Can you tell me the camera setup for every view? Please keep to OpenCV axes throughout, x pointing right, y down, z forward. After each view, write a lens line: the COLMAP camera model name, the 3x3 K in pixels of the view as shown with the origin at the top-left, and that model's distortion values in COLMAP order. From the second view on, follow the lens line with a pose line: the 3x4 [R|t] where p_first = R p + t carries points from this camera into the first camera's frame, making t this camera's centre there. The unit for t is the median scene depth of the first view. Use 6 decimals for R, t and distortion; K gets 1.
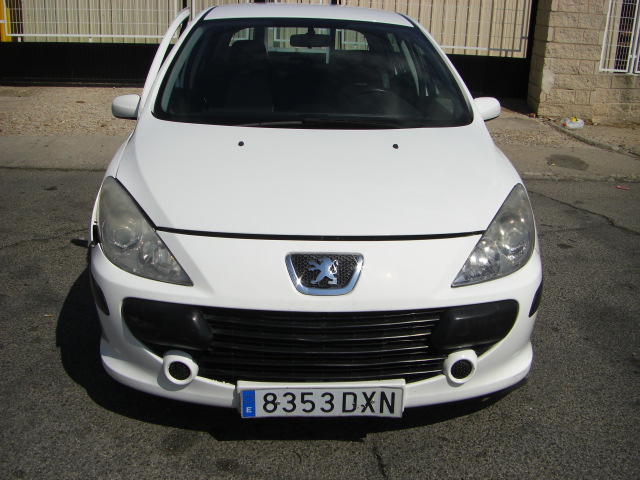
lens RADIAL K [[715.3, 0, 319.9], [0, 715.3, 236.2], [0, 0, 1]] dist [-0.158560, 0.052296]
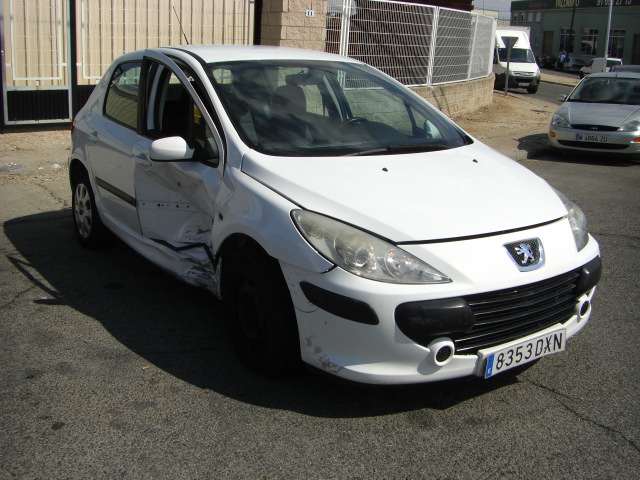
lens RADIAL K [[715.3, 0, 319.9], [0, 715.3, 236.2], [0, 0, 1]] dist [-0.158560, 0.052296]
pose [[0.852283, -0.142218, 0.503376, -0.962667], [0.158826, 0.987256, 0.010015, -0.056643], [-0.498385, 0.071414, 0.864009, 0.031016]]
